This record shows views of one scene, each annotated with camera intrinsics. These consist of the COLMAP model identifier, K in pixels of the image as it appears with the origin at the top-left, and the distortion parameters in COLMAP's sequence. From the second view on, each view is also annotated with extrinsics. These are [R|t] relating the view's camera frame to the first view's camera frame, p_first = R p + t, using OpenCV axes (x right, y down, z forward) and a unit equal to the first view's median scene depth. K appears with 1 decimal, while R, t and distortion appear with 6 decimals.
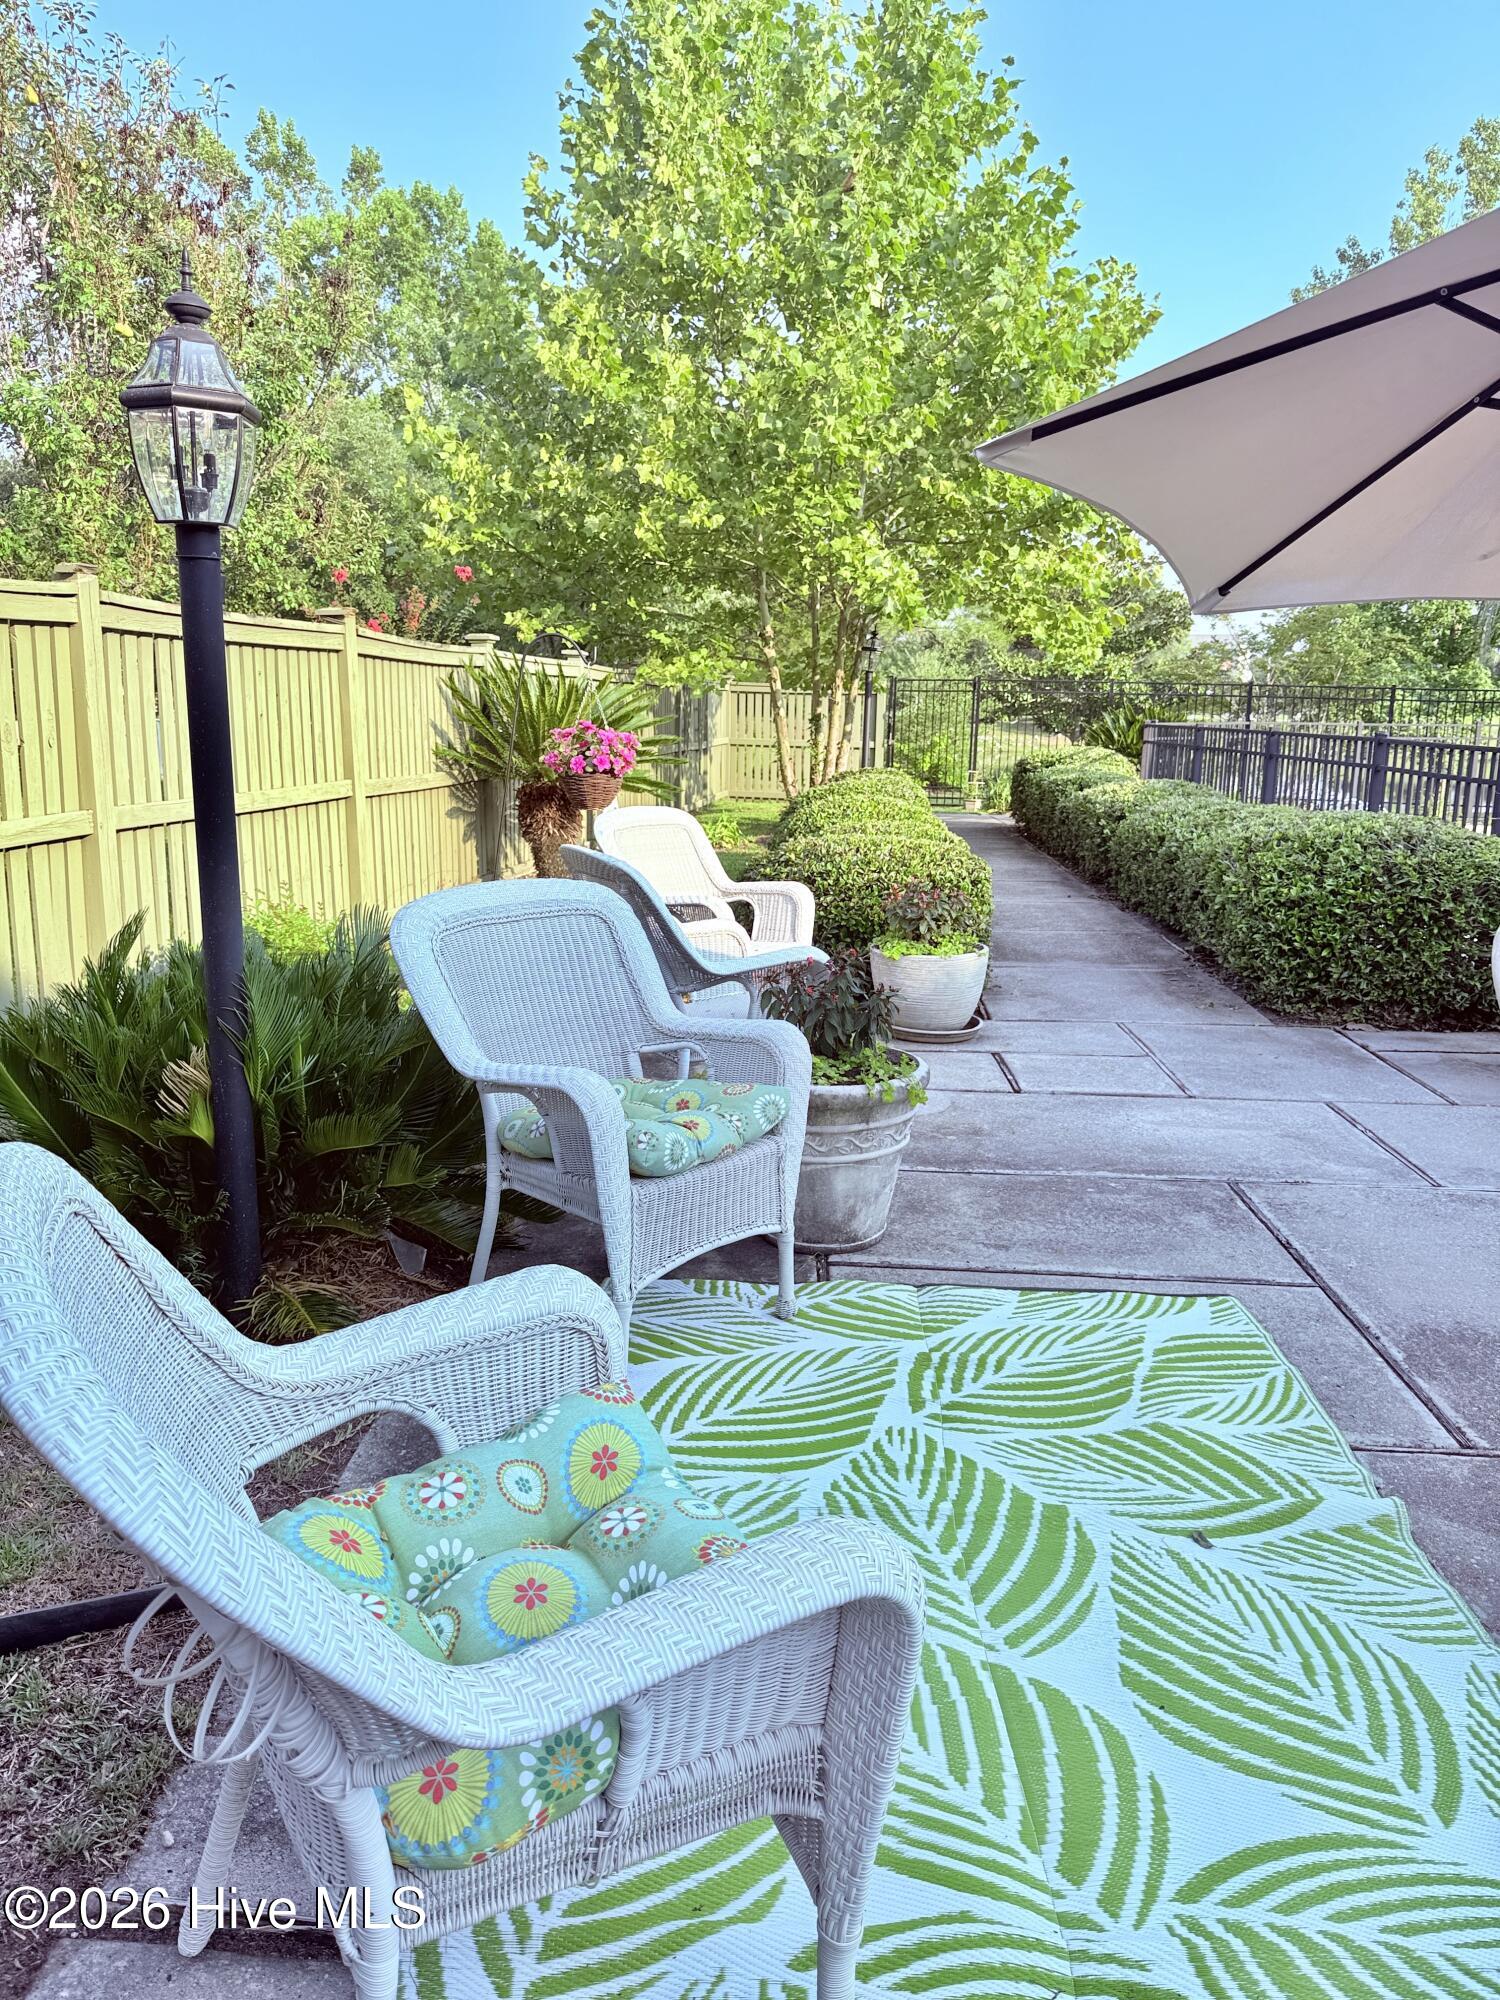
lens RADIAL K [[1412.4, 0, 753.4], [0, 1412.4, 962.1], [0, 0, 1]] dist [0.047217, -0.073873]
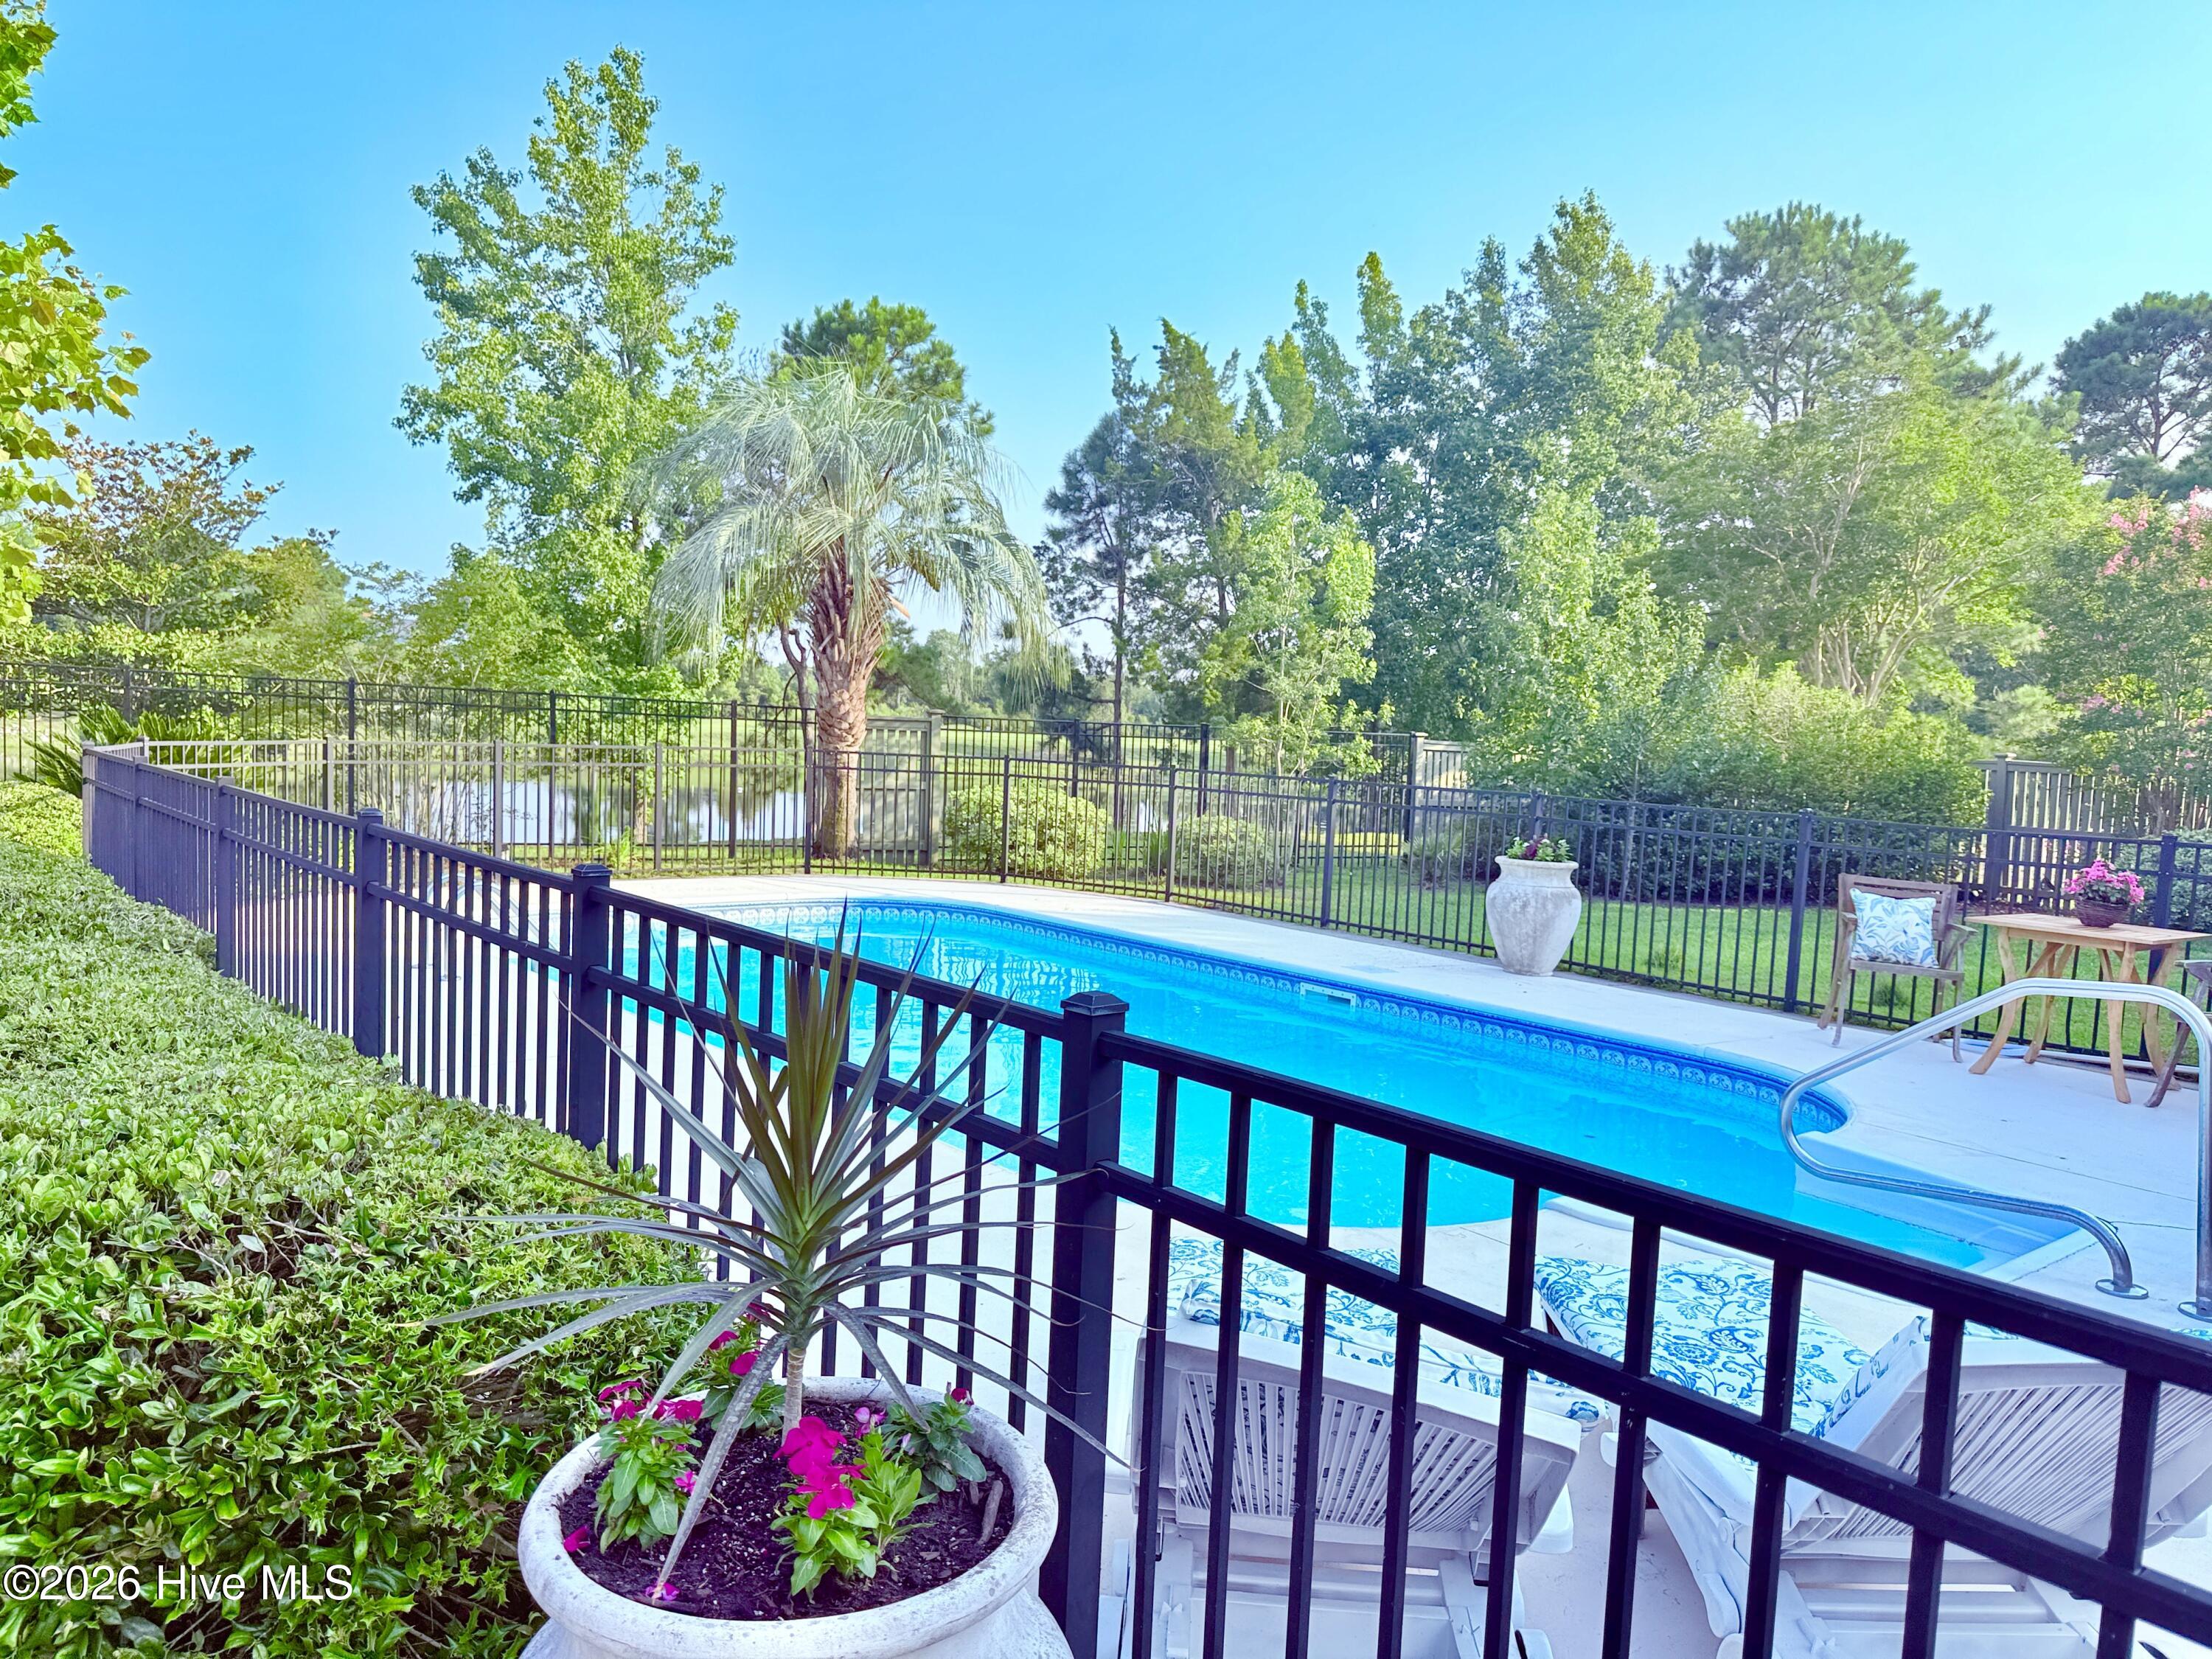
lens RADIAL K [[1557.3, 0, 1094.7], [0, 1557.3, 864.8], [0, 0, 1]] dist [0.030636, -0.039487]
pose [[0.753744, -0.044561, 0.655656, 0.118304], [0.093418, 0.994832, -0.039780, -0.042292], [-0.650495, 0.091234, 0.754011, 0.195301]]
